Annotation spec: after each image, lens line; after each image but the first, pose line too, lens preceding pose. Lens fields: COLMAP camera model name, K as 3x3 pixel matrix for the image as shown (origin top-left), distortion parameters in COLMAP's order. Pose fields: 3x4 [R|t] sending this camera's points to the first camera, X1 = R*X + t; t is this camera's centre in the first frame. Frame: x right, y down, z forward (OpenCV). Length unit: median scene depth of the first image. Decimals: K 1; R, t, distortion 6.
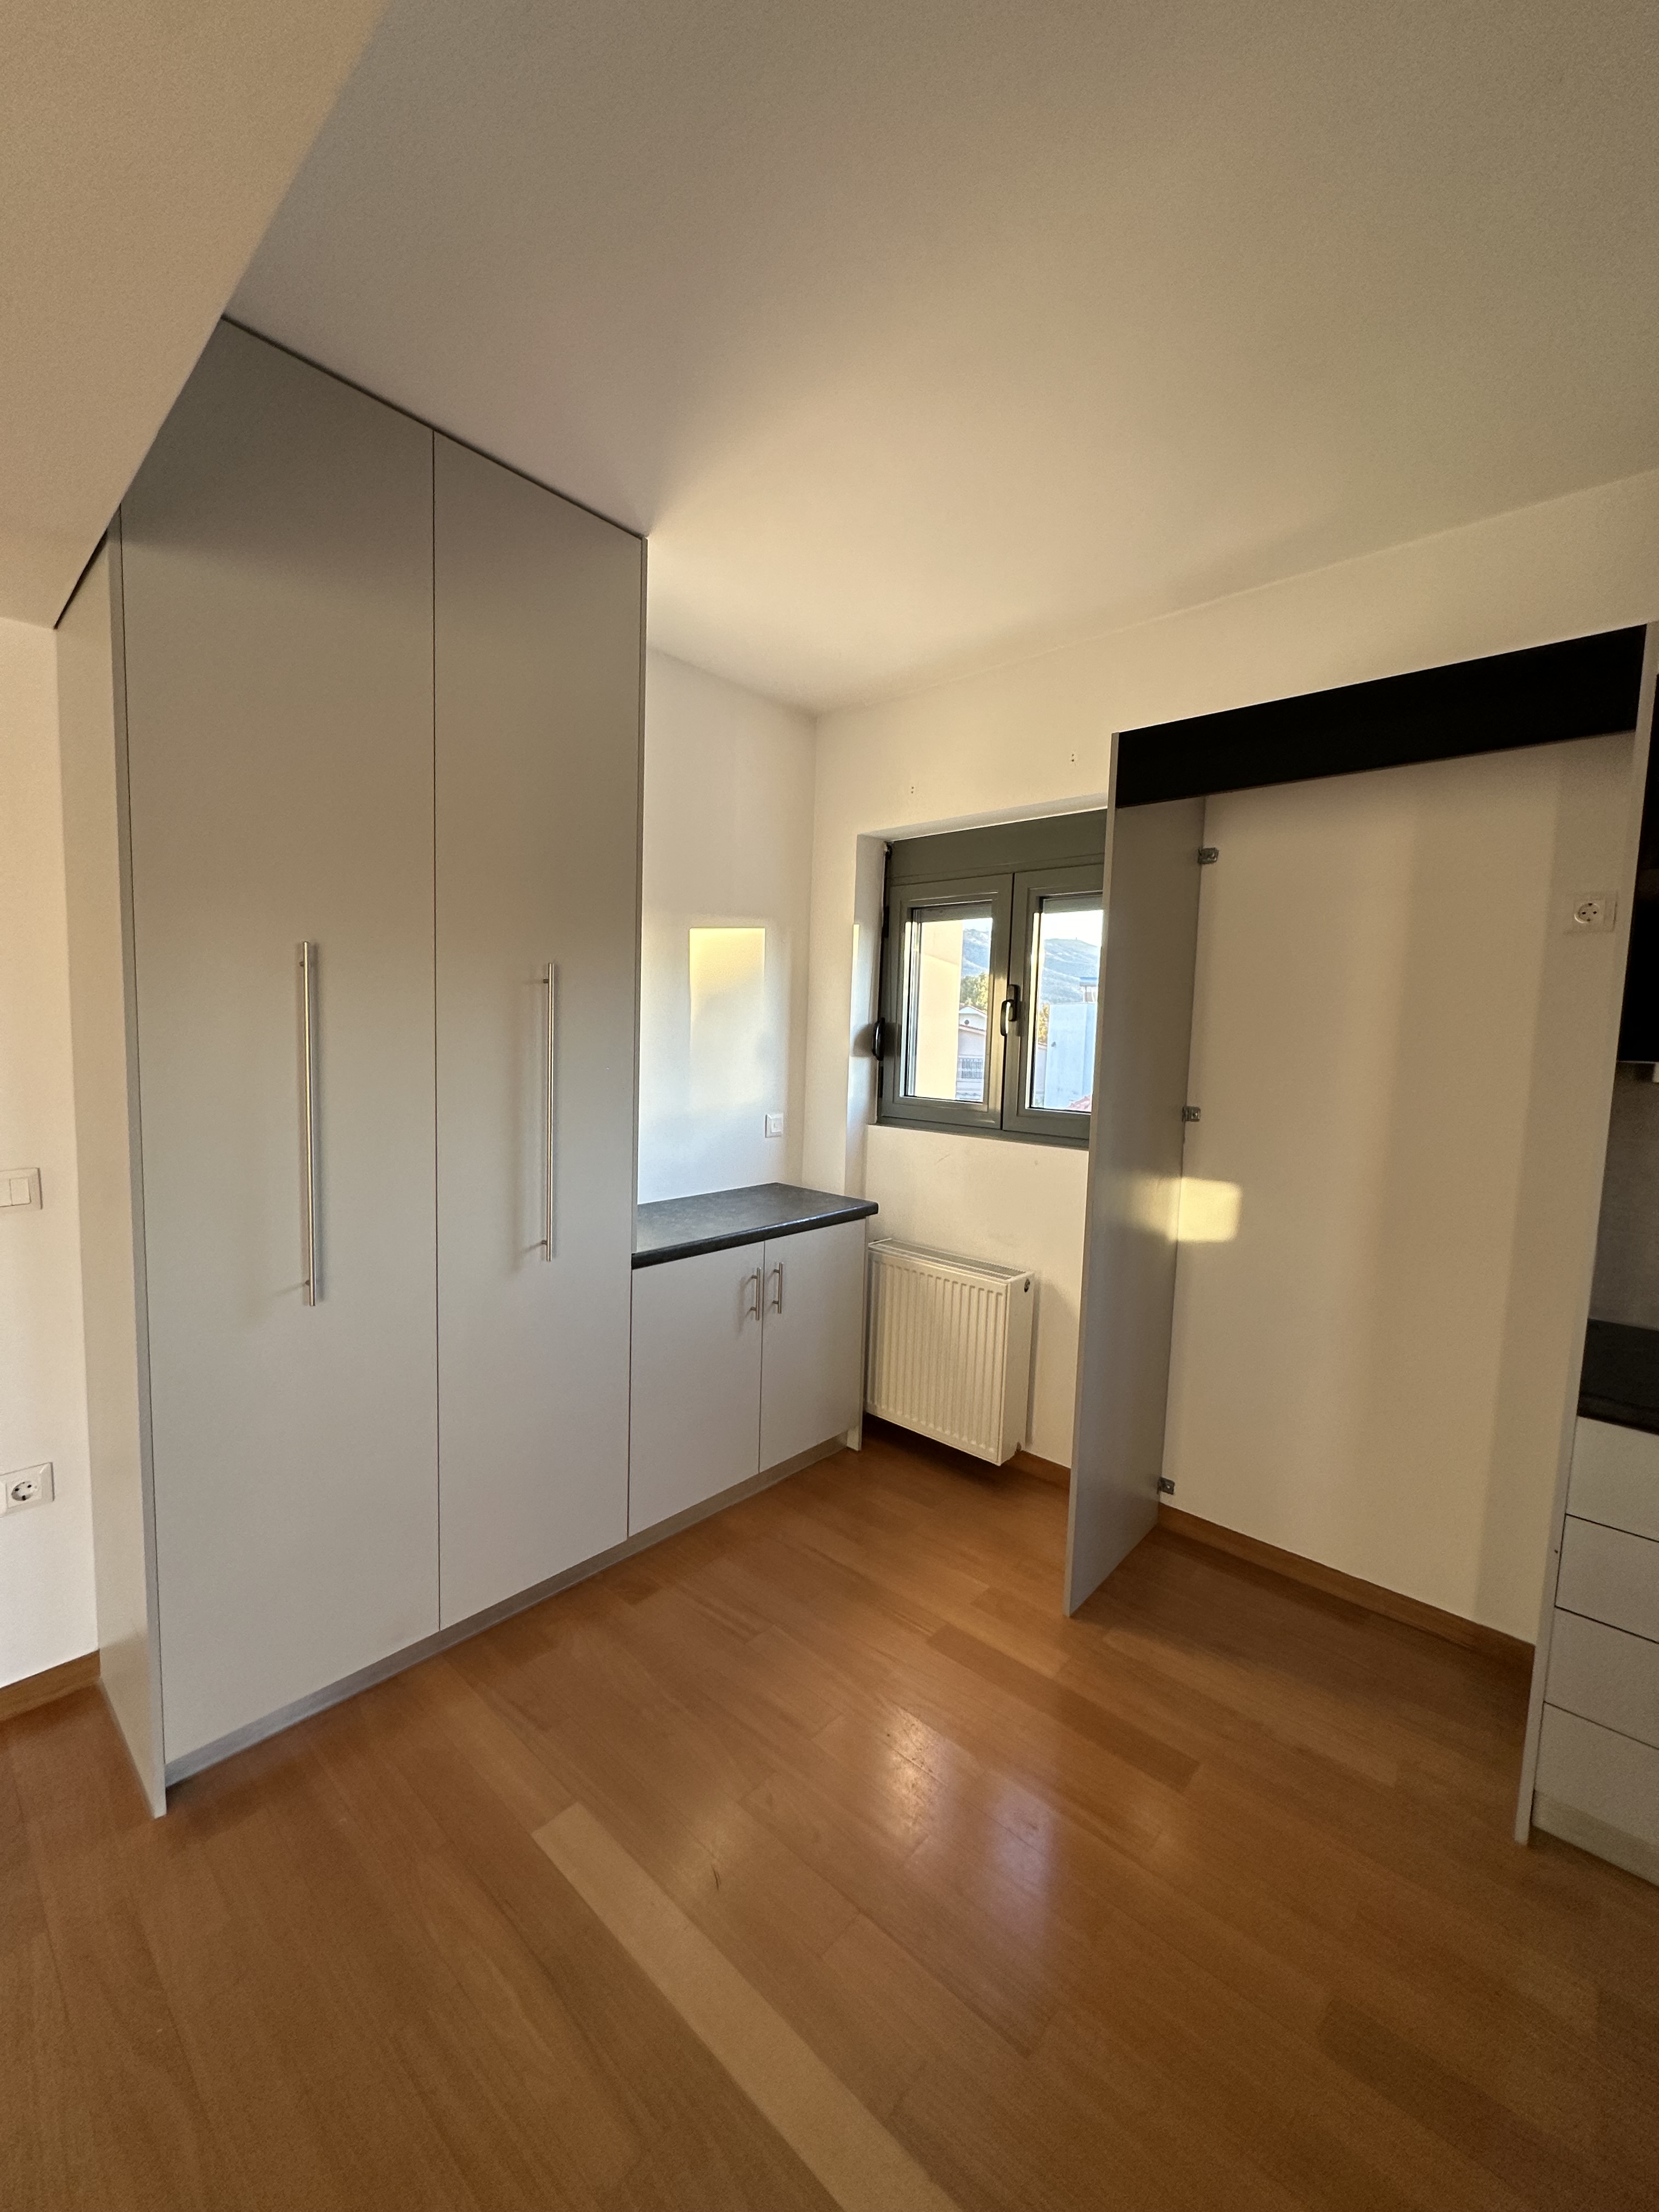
lens RADIAL K [[884.8, 0, 828.8], [0, 884.8, 1106.8], [0, 0, 1]] dist [-0.003440, 0.000745]
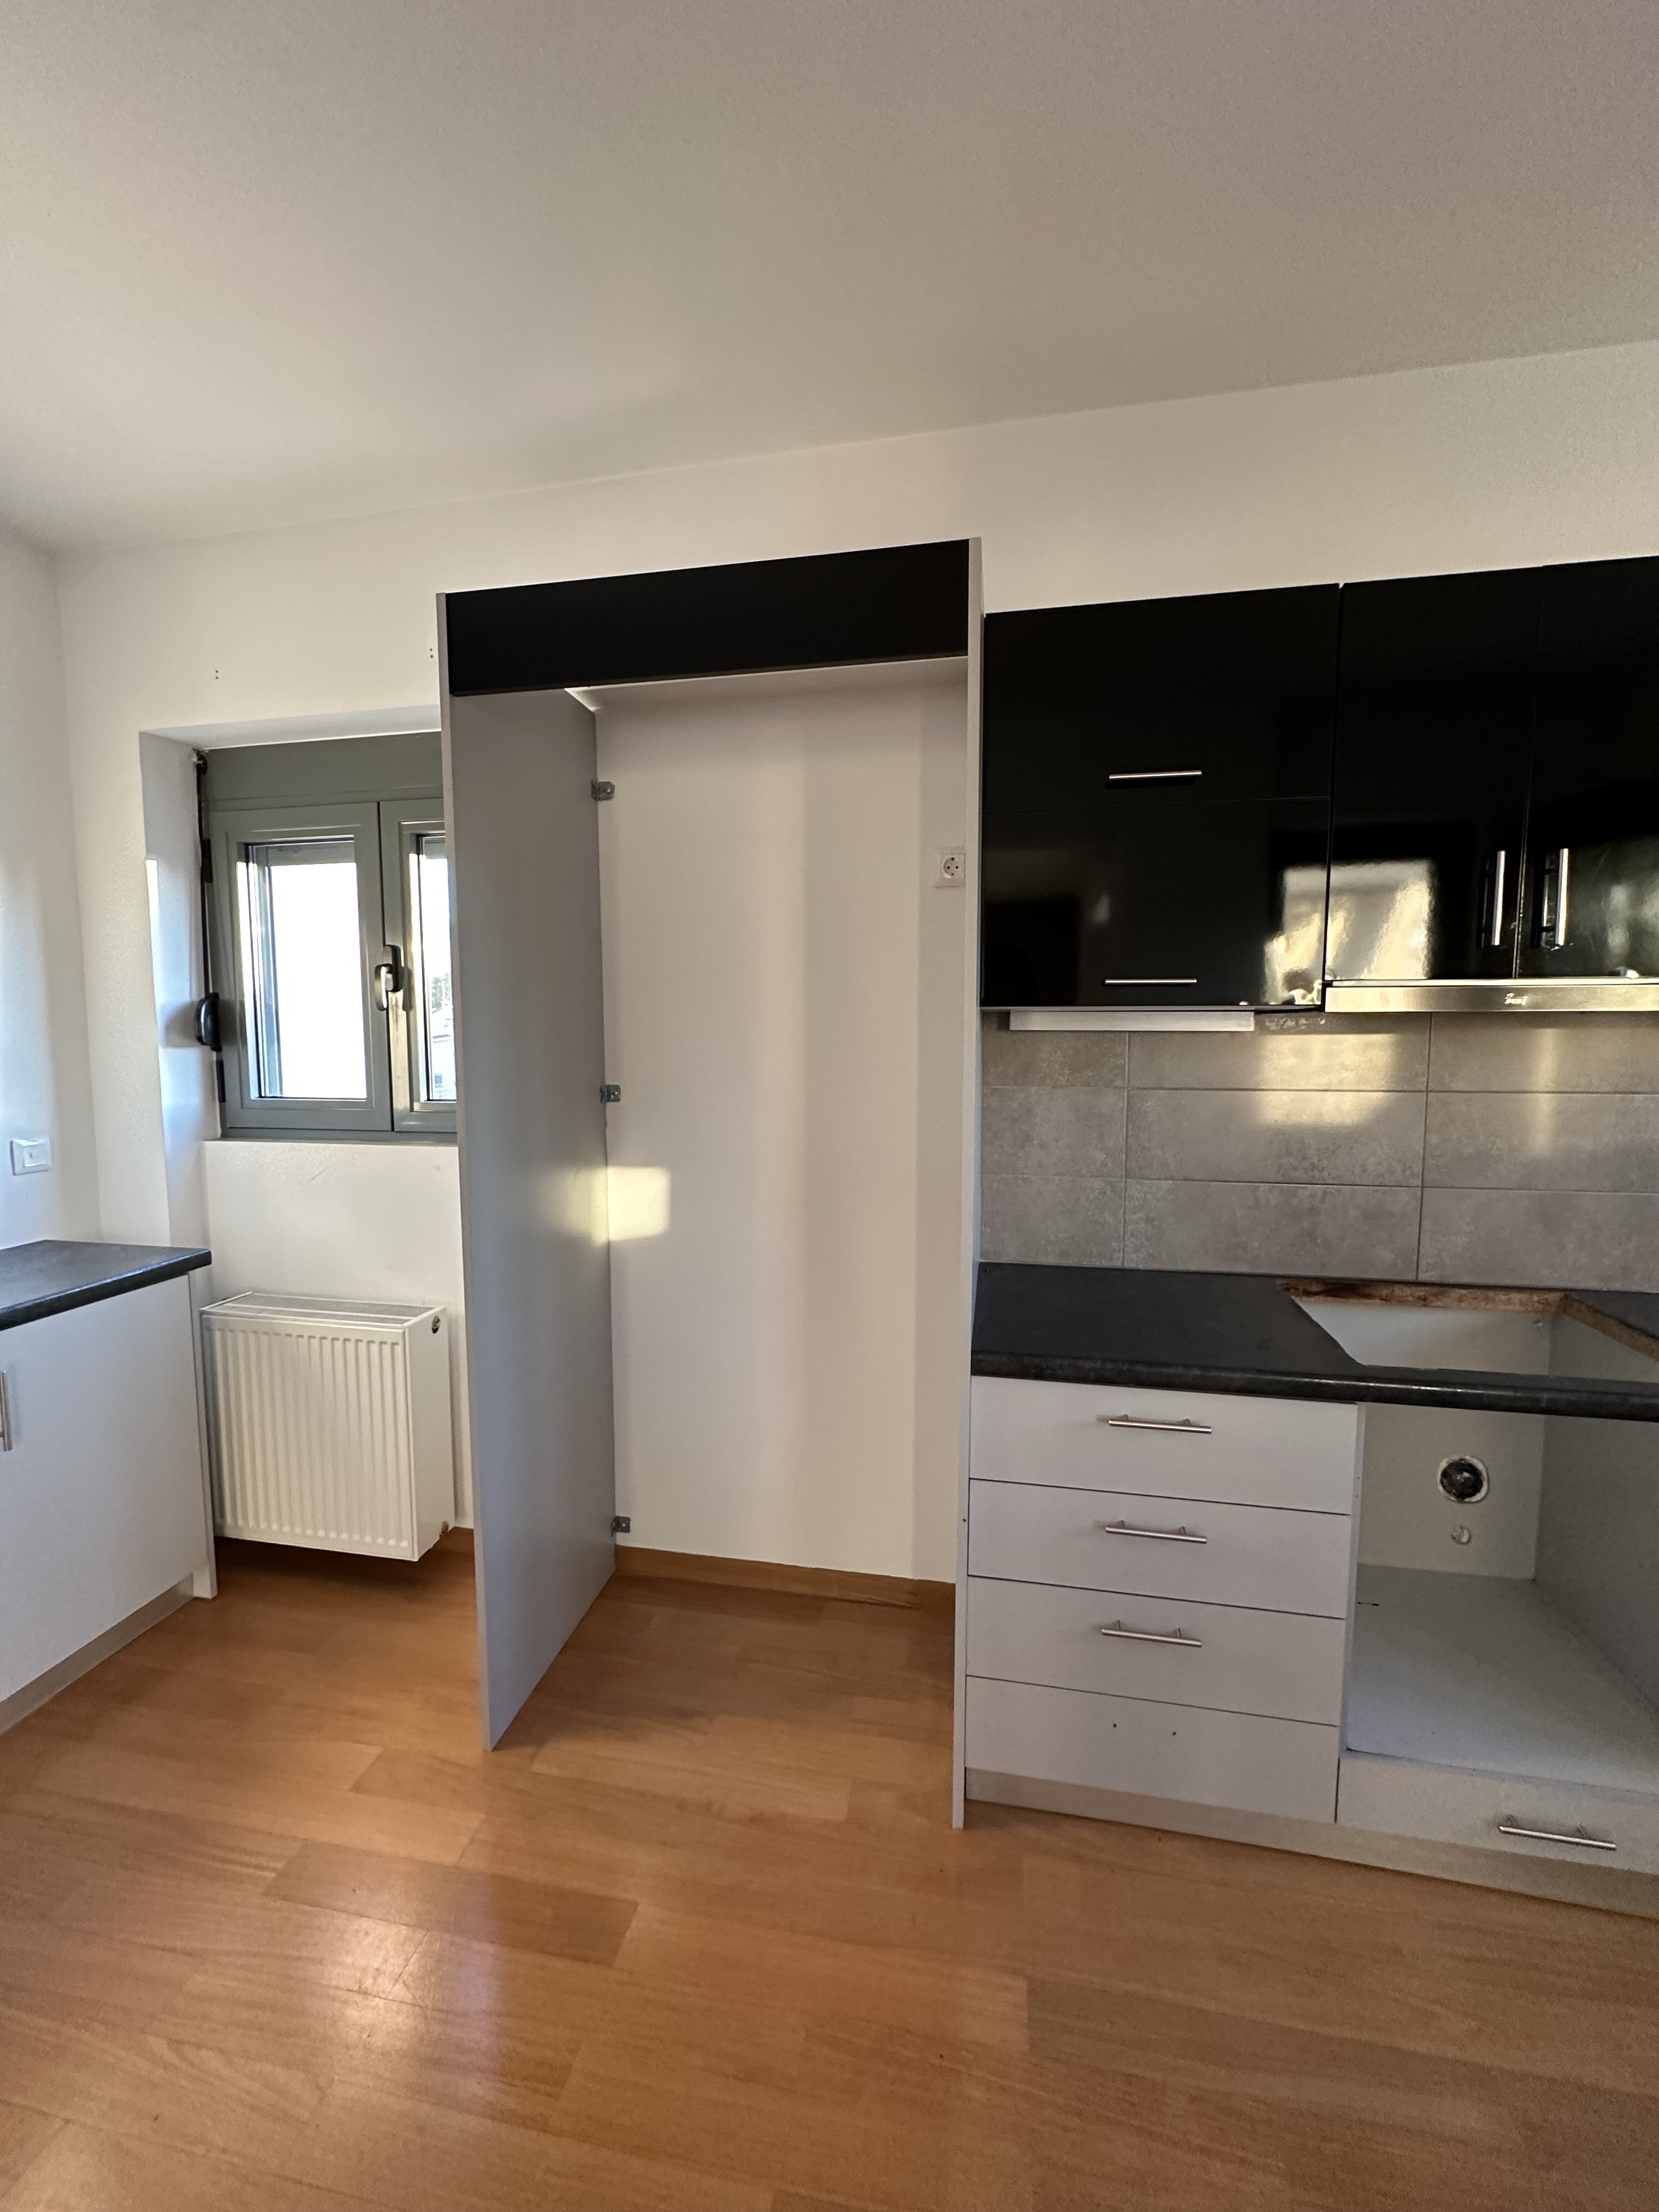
lens RADIAL K [[884.8, 0, 828.8], [0, 884.8, 1106.8], [0, 0, 1]] dist [-0.003440, 0.000745]
pose [[0.857999, -0.078192, 0.507665, 0.140078], [0.073890, 0.996855, 0.028657, 0.011175], [-0.508309, 0.012924, 0.861078, 0.138749]]
